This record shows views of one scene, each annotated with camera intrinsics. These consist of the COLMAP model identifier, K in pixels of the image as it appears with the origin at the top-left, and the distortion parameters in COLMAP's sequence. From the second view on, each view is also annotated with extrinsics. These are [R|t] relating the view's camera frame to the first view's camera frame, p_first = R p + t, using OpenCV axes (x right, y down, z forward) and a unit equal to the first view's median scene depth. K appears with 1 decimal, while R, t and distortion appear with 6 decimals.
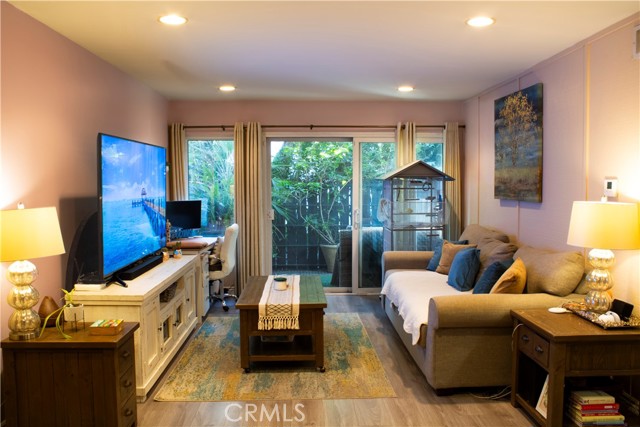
lens RADIAL K [[531.4, 0, 315.4], [0, 531.4, 213.1], [0, 0, 1]] dist [-0.141167, 0.098057]
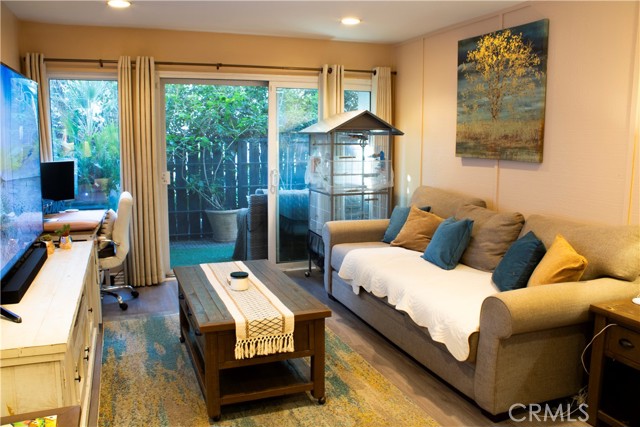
lens RADIAL K [[531.4, 0, 326.4], [0, 531.4, 211.1], [0, 0, 1]] dist [-0.141167, 0.098057]
pose [[0.947165, -0.036808, 0.318629, -0.141323], [0.010959, 0.996527, 0.082542, -0.012463], [-0.320560, -0.074689, 0.944279, 0.246822]]
